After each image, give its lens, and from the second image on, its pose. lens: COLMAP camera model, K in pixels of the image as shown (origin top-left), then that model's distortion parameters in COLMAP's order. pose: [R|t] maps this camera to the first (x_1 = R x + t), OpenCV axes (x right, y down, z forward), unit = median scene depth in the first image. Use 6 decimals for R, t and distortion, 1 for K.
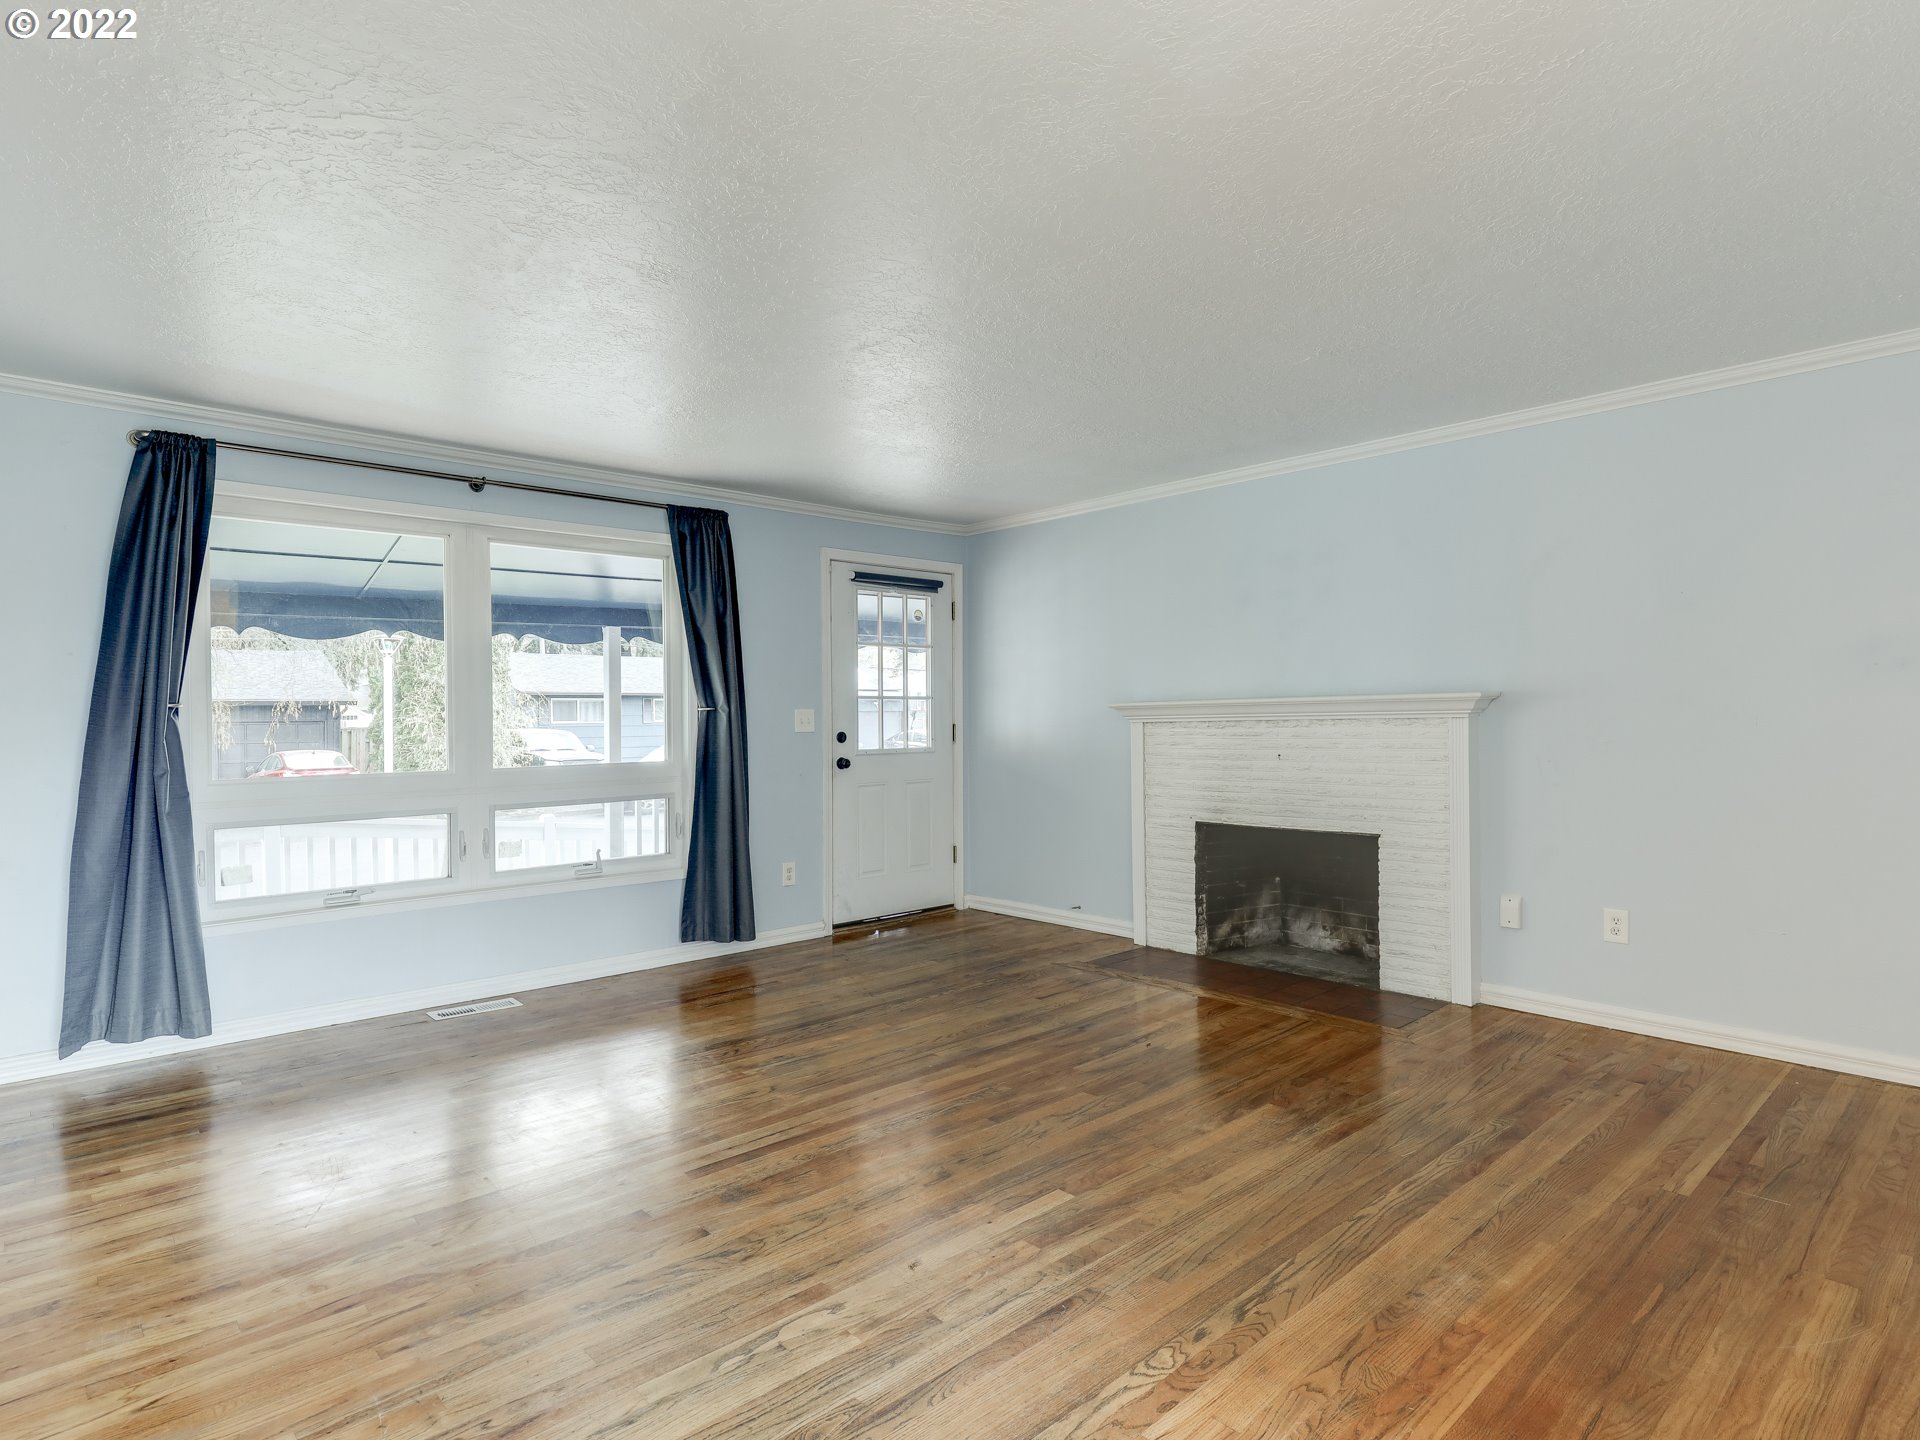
lens RADIAL K [[1036.8, 0, 954.3], [0, 1036.8, 720.3], [0, 0, 1]] dist [0.000340, -0.001023]
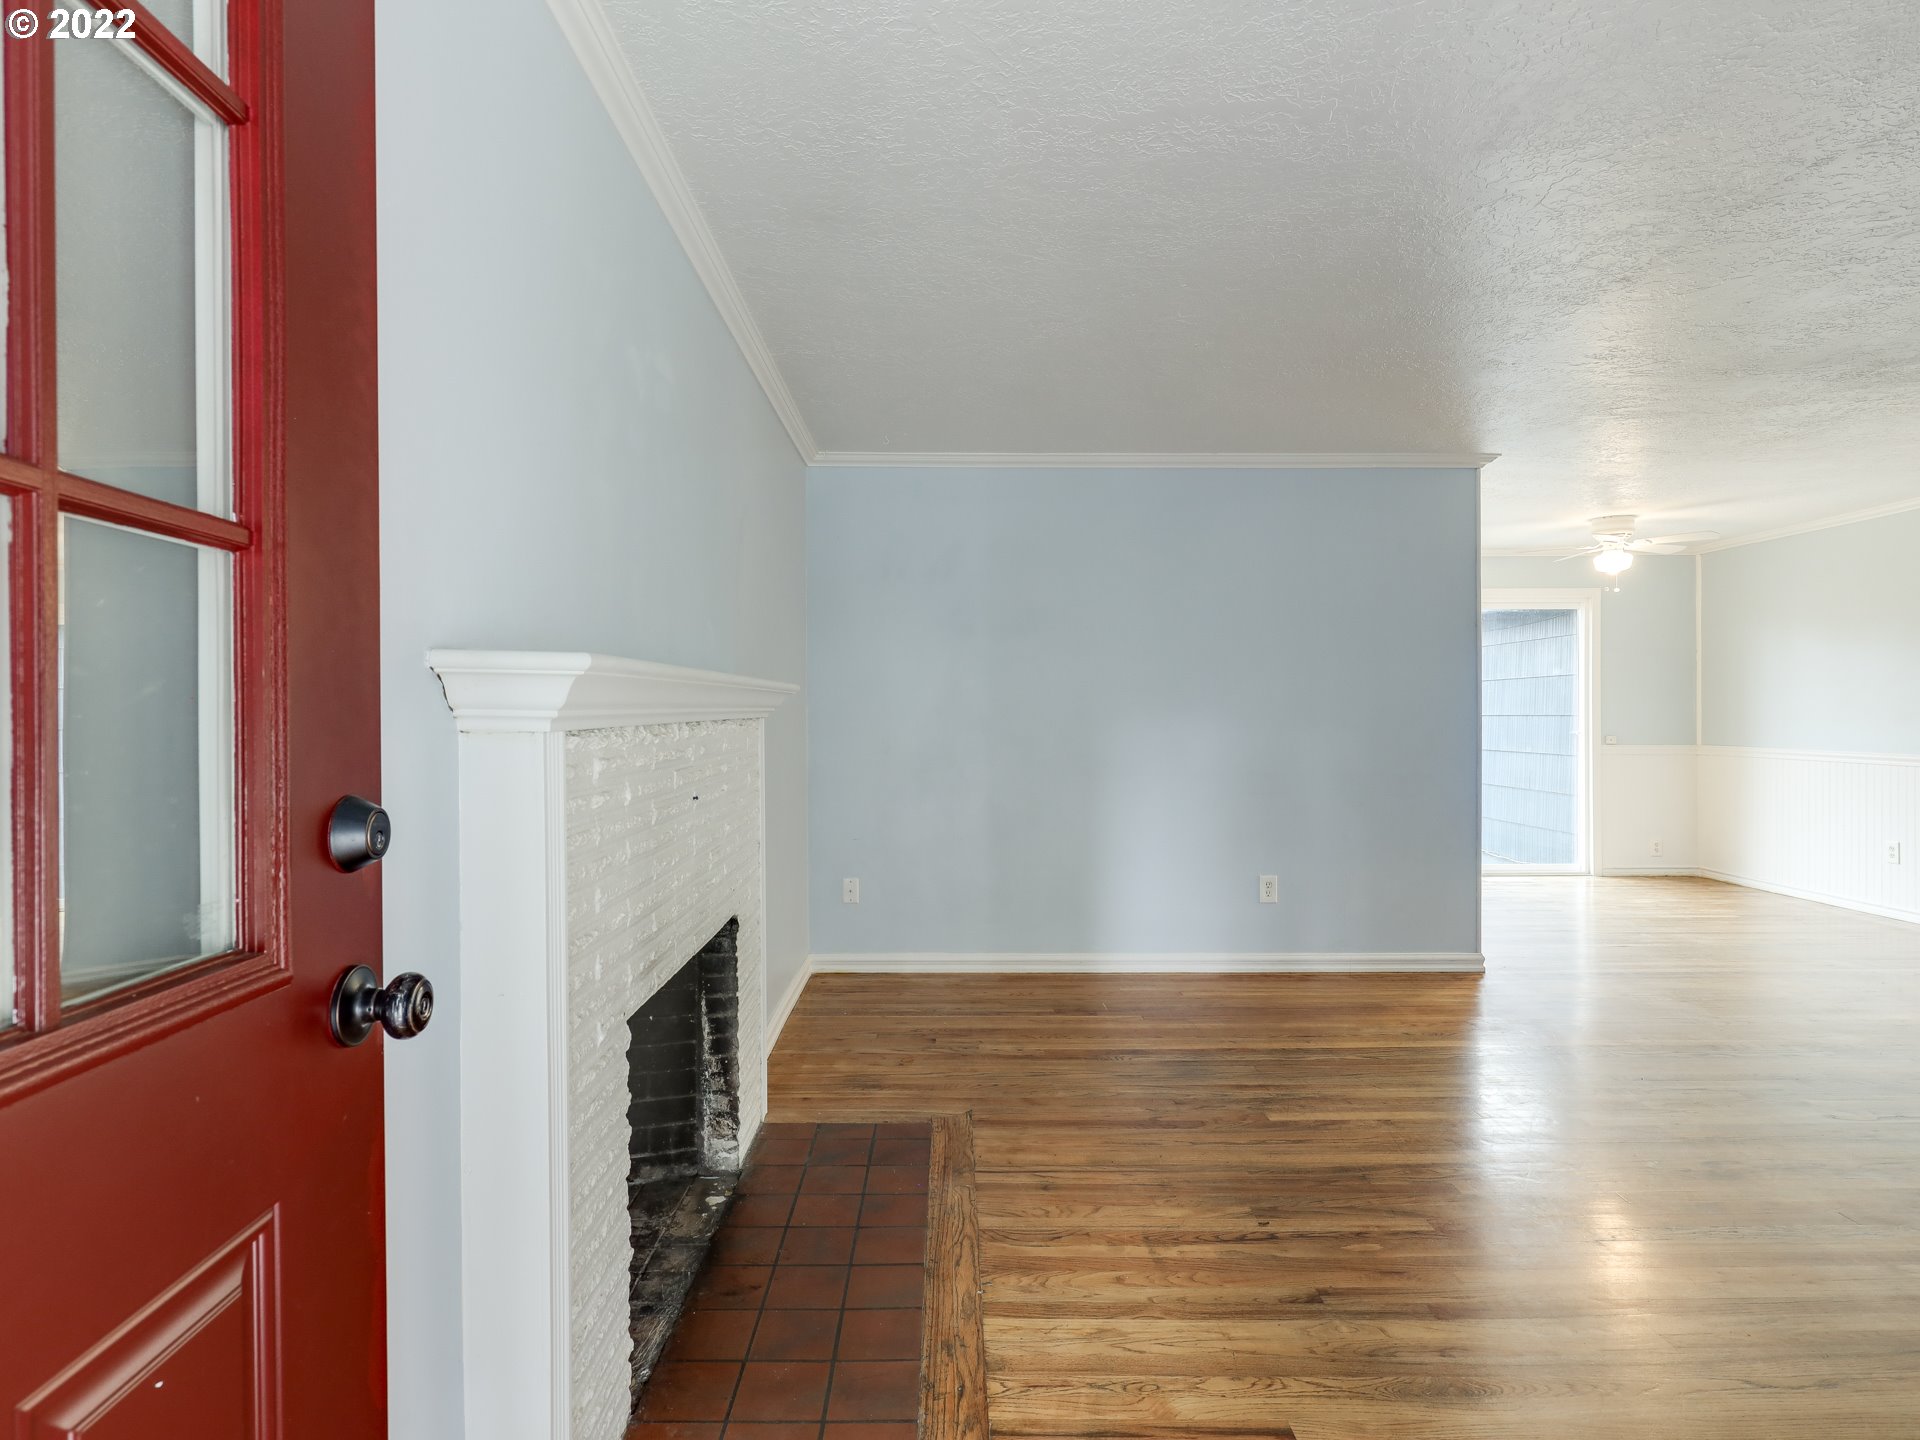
lens RADIAL K [[1036.8, 0, 954.3], [0, 1036.8, 720.3], [0, 0, 1]] dist [0.000340, -0.001023]
pose [[-0.740372, 0.009296, 0.672133, -0.087175], [0.013423, 0.999909, 0.000957, 0.000574], [-0.672063, 0.009731, -0.740430, 1.350404]]
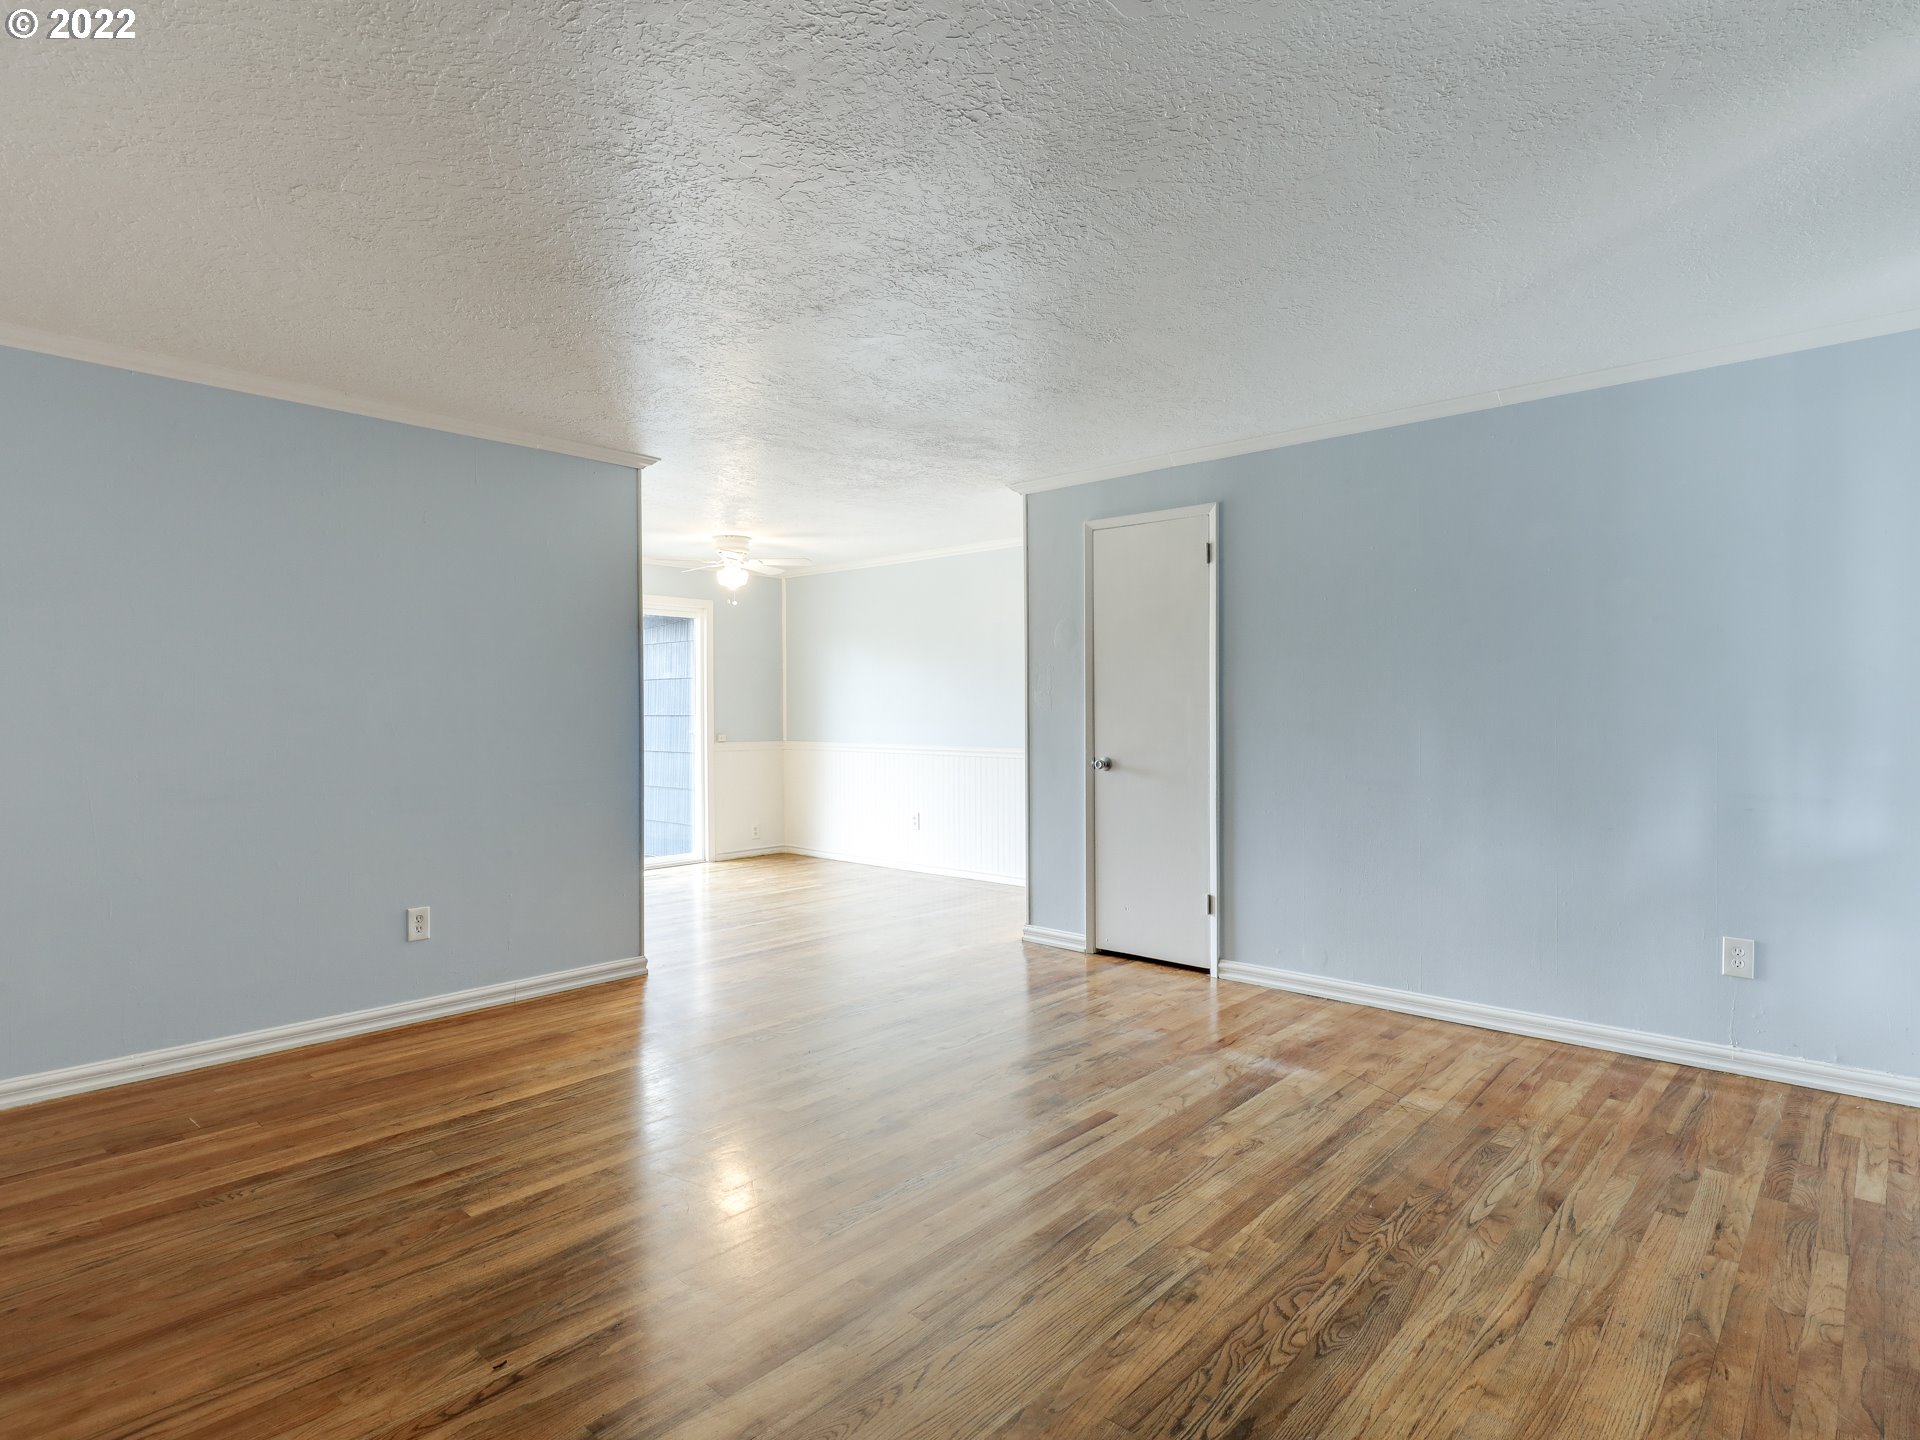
lens RADIAL K [[1036.8, 0, 954.3], [0, 1036.8, 720.3], [0, 0, 1]] dist [0.000340, -0.001023]
pose [[-0.995832, 0.013988, -0.090123, 0.006969], [0.012830, 0.999828, 0.013423, -0.003589], [0.090295, 0.012210, -0.995840, 1.283794]]
